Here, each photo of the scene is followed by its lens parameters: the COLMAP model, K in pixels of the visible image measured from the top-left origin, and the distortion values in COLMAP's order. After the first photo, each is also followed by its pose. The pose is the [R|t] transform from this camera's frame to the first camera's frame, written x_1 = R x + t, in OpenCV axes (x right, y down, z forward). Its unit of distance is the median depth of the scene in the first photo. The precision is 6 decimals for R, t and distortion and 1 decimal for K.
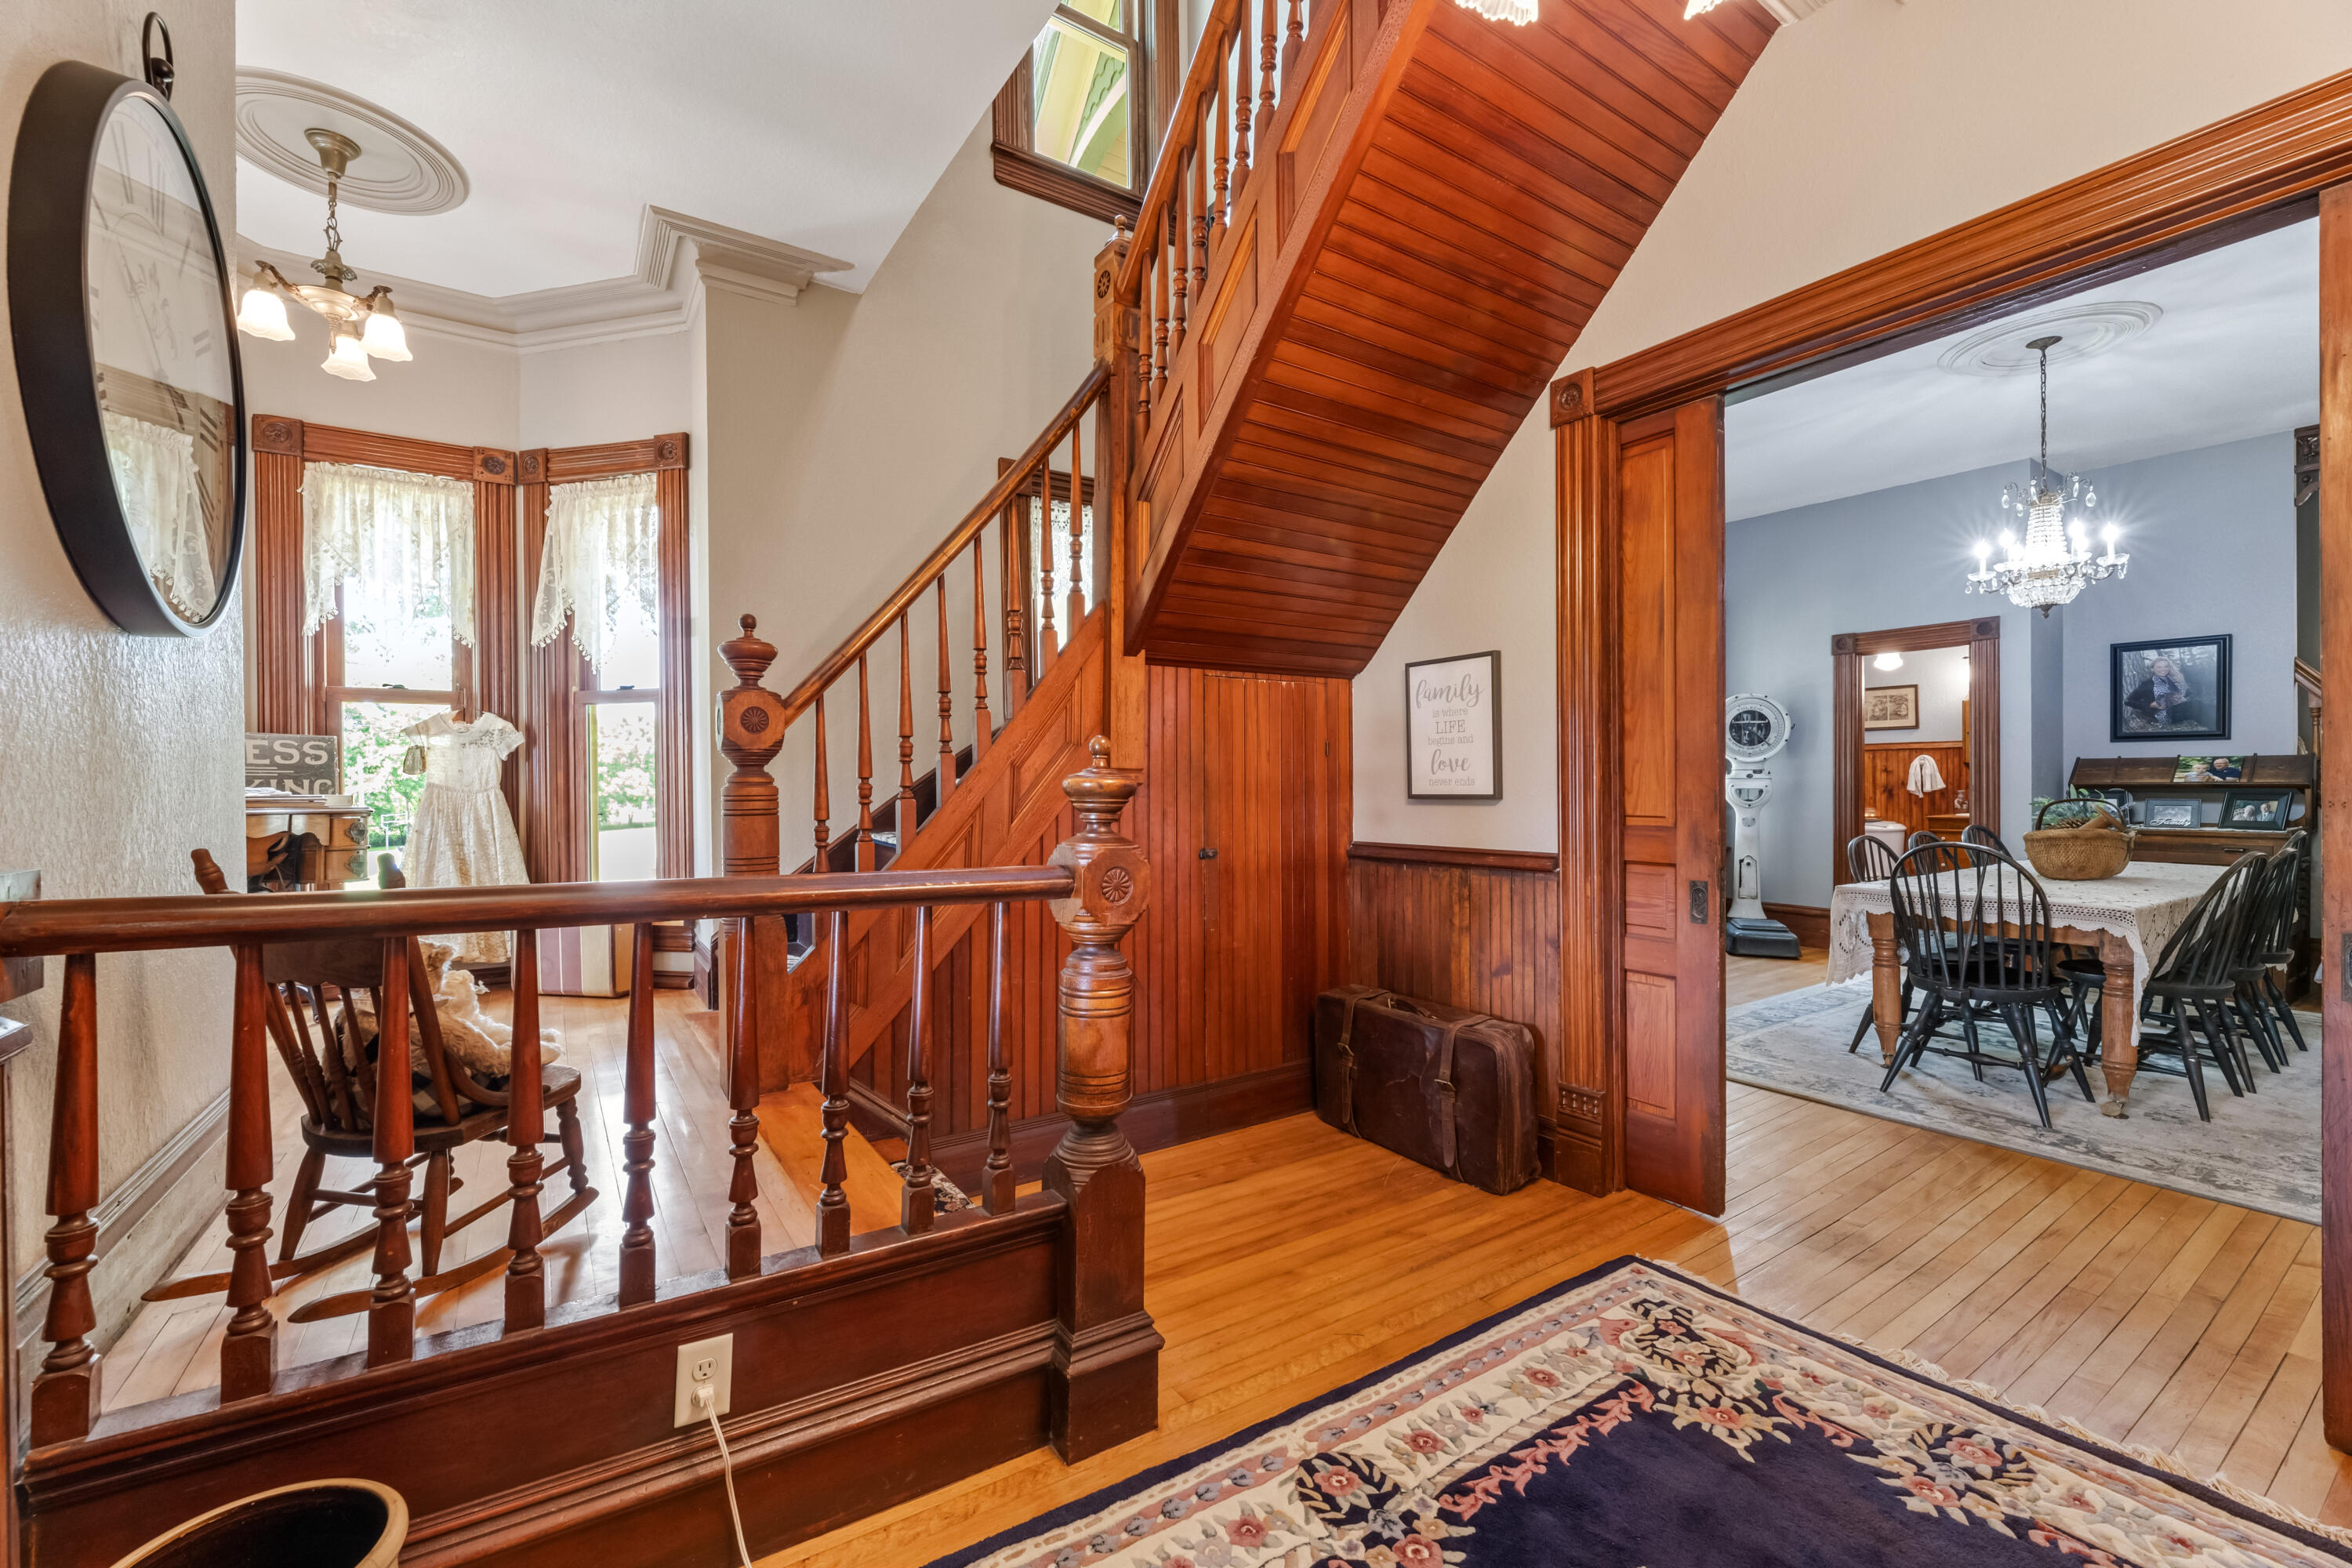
lens RADIAL K [[956.2, 0, 1176.3], [0, 956.2, 790.3], [0, 0, 1]] dist [0.000817, 0.000240]
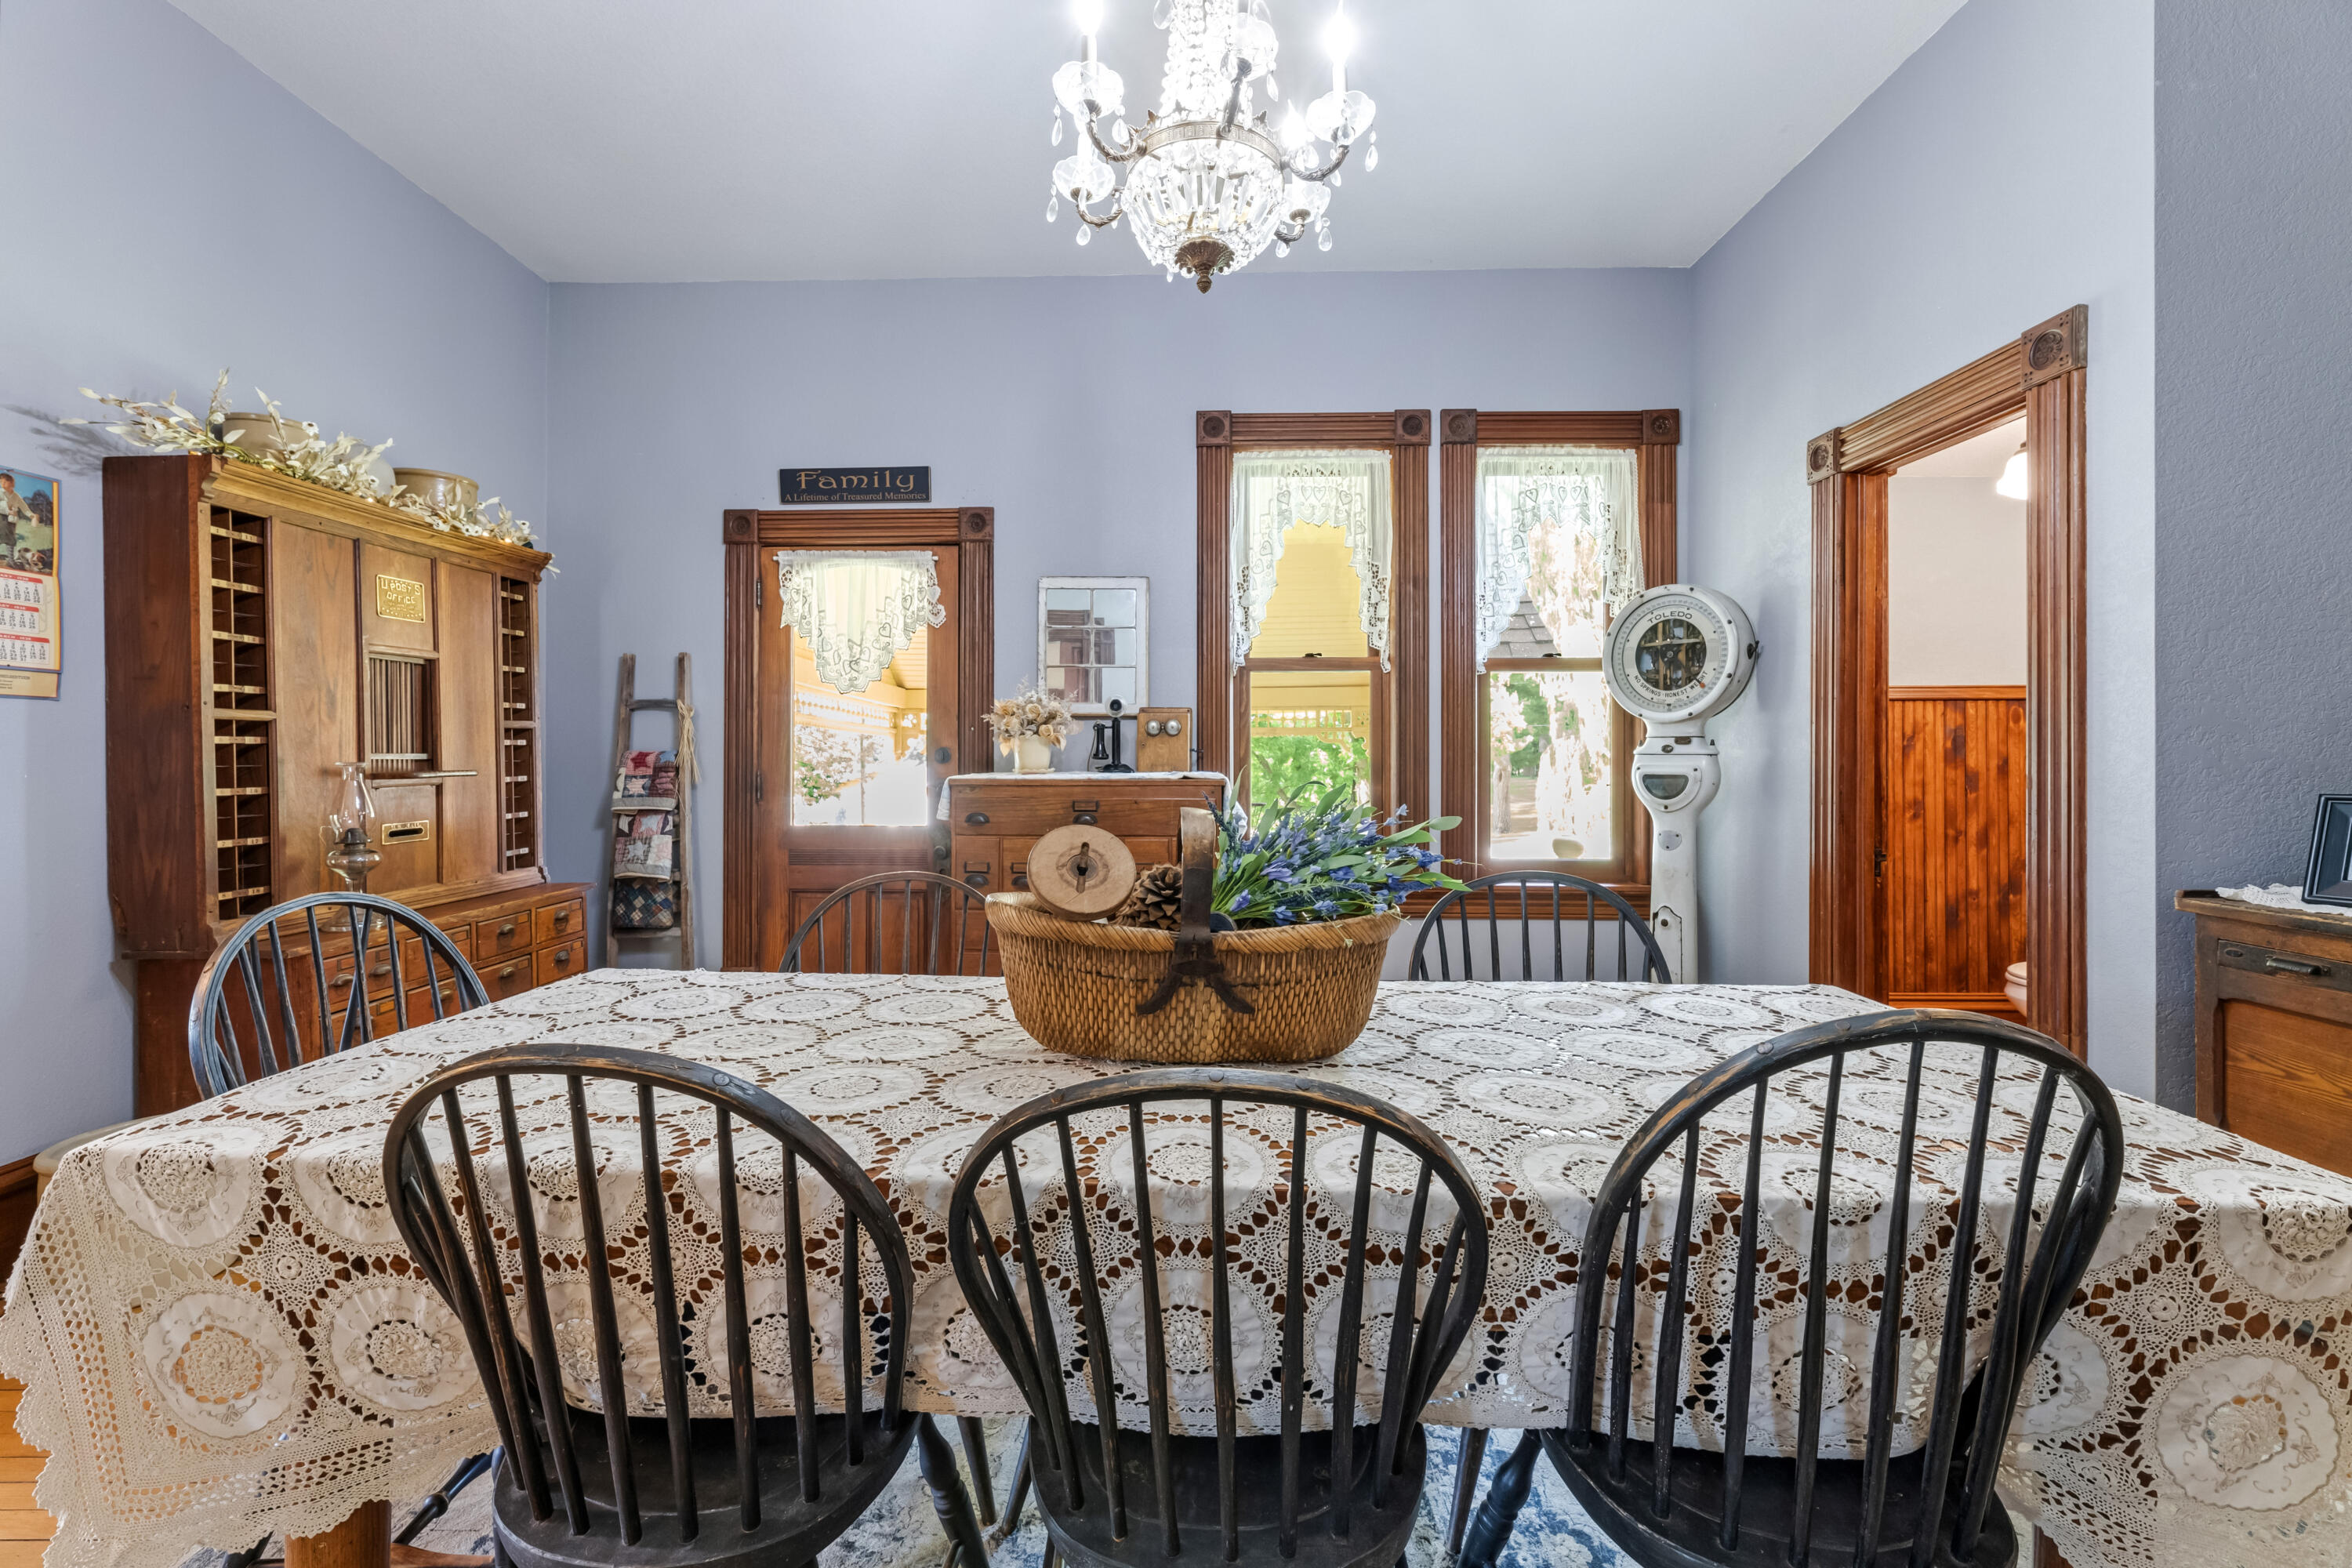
lens RADIAL K [[949.9, 0, 1172.8], [0, 949.9, 759.1], [0, 0, 1]] dist [-0.000150, -0.000202]
pose [[0.820322, 0.009439, -0.571824, 0.802504], [-0.012973, 0.999914, -0.002106, -0.006144], [0.571755, 0.009146, 0.820373, 0.519957]]
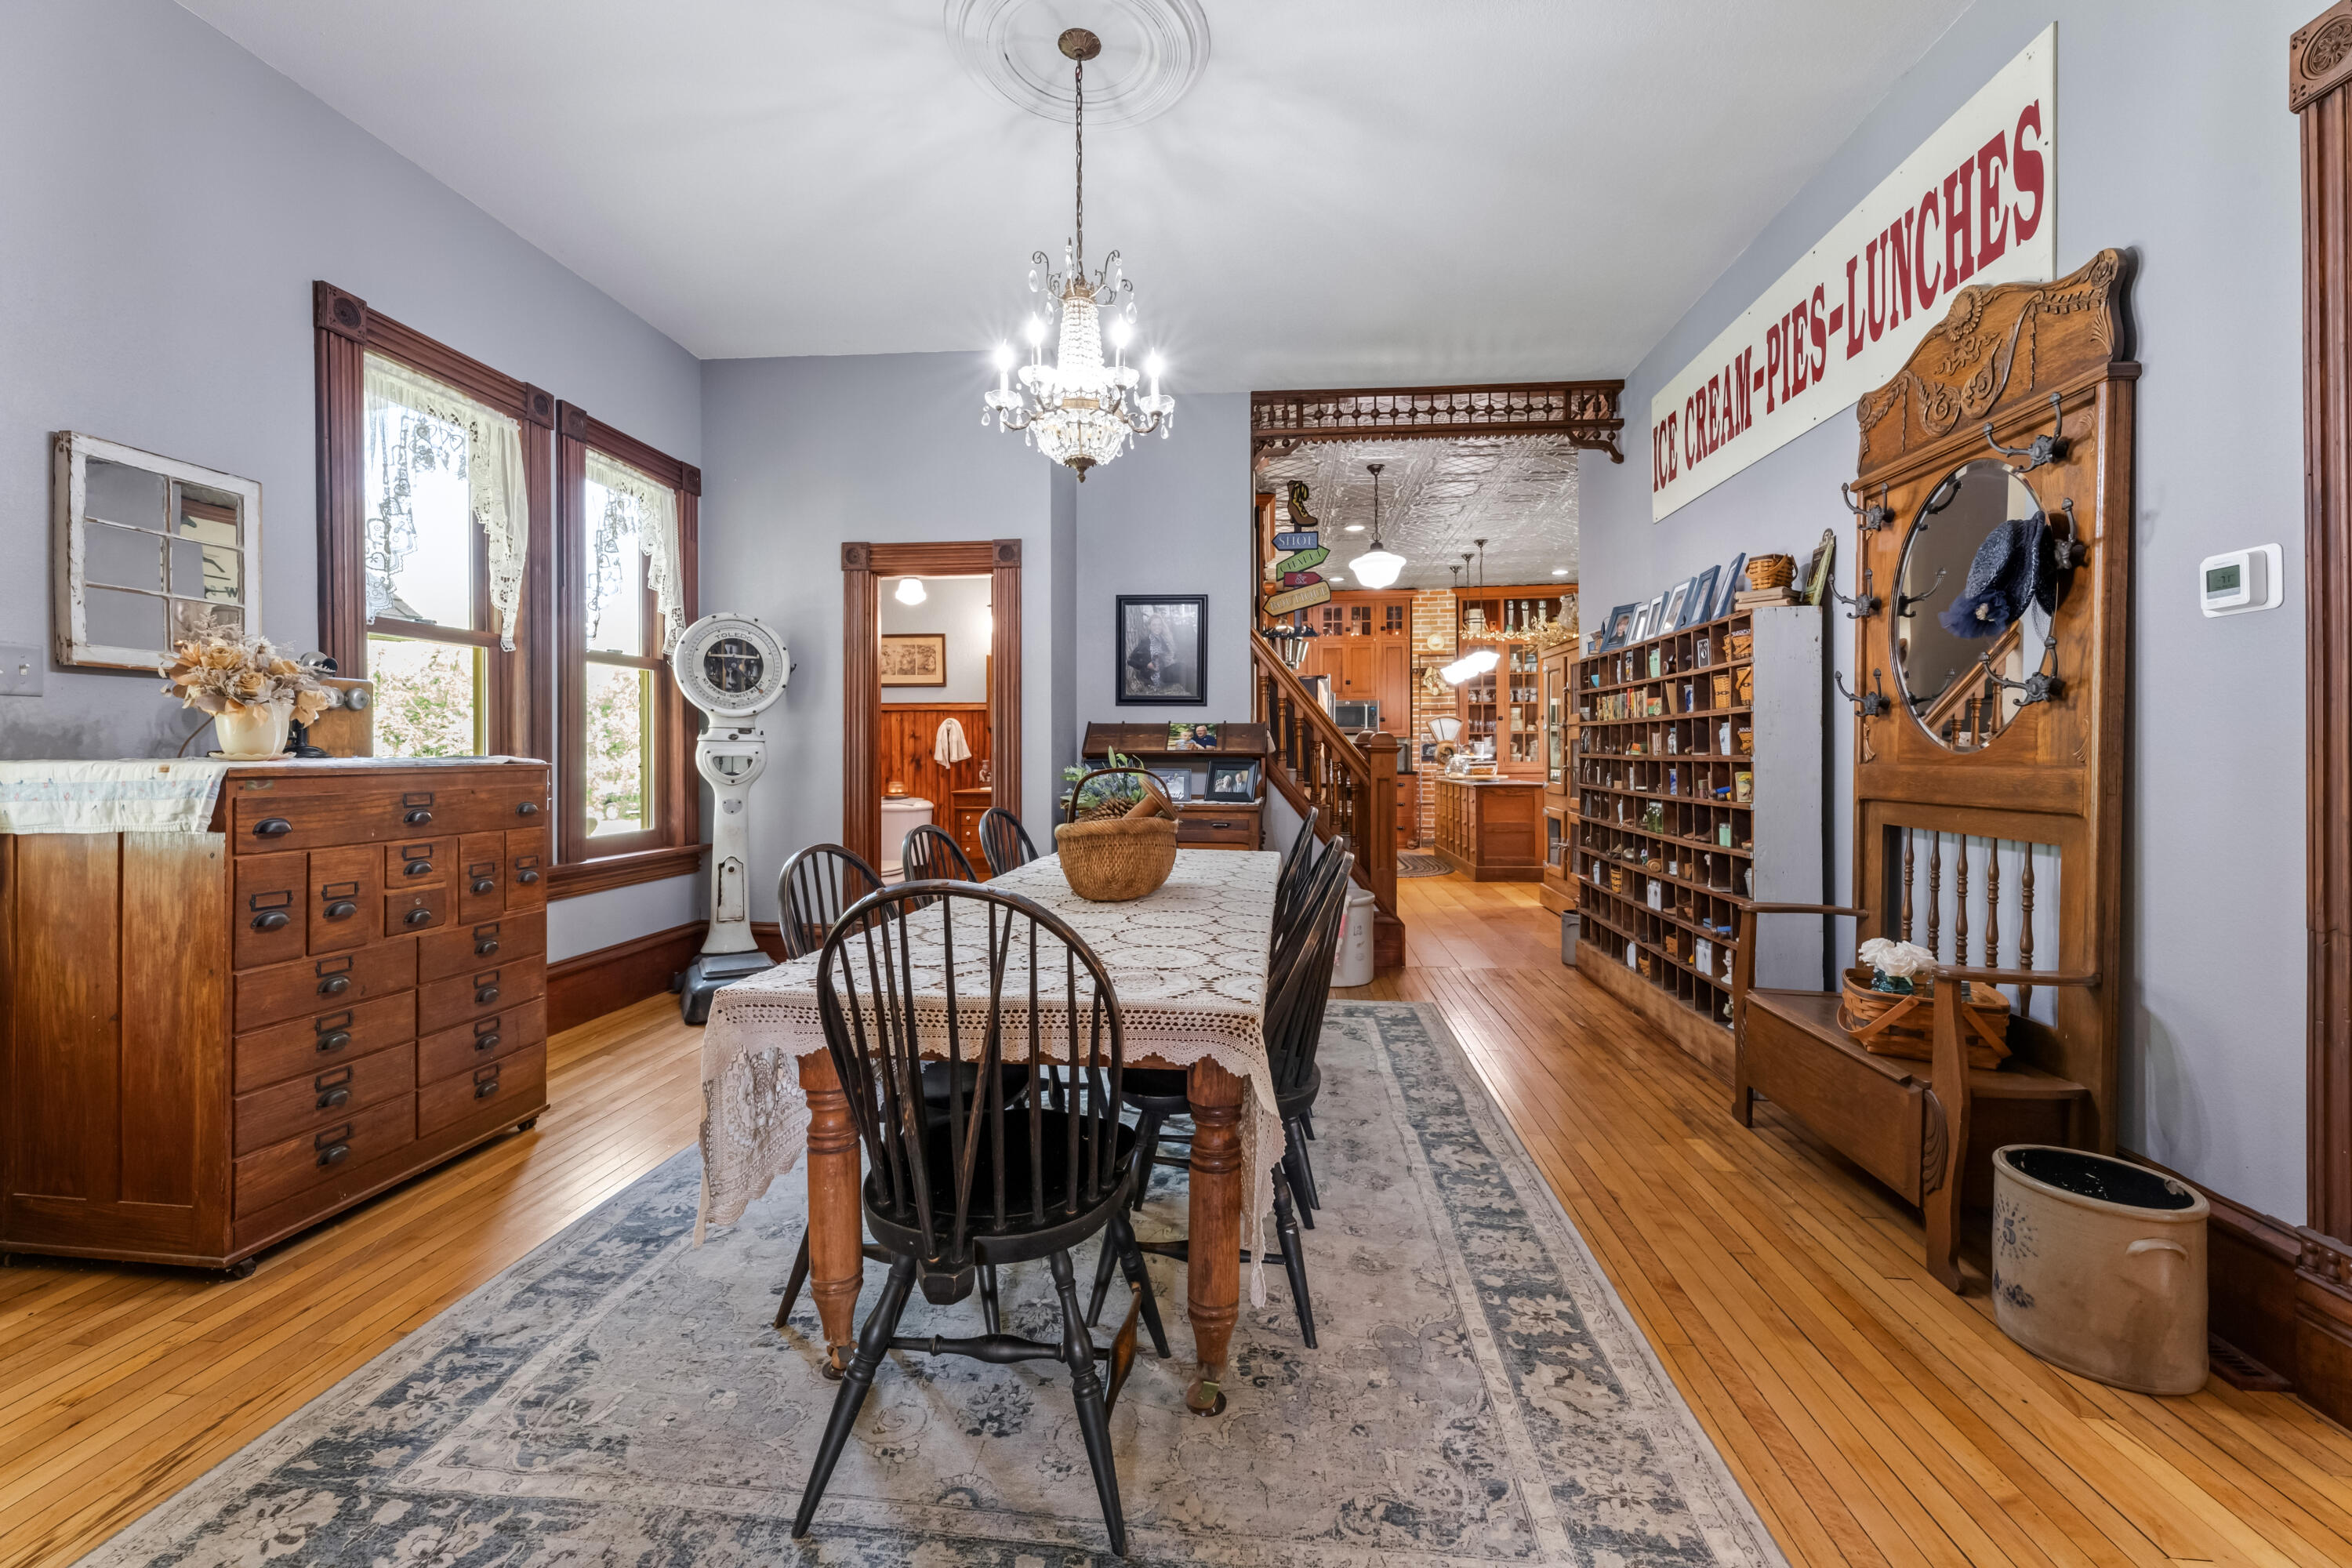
lens RADIAL K [[949.9, 0, 1172.8], [0, 949.9, 759.1], [0, 0, 1]] dist [-0.000150, -0.000202]
pose [[0.641276, 0.004054, 0.767299, 0.343108], [-0.000672, 0.999989, -0.004721, 0.003883], [-0.767310, 0.002512, 0.641272, 0.405798]]
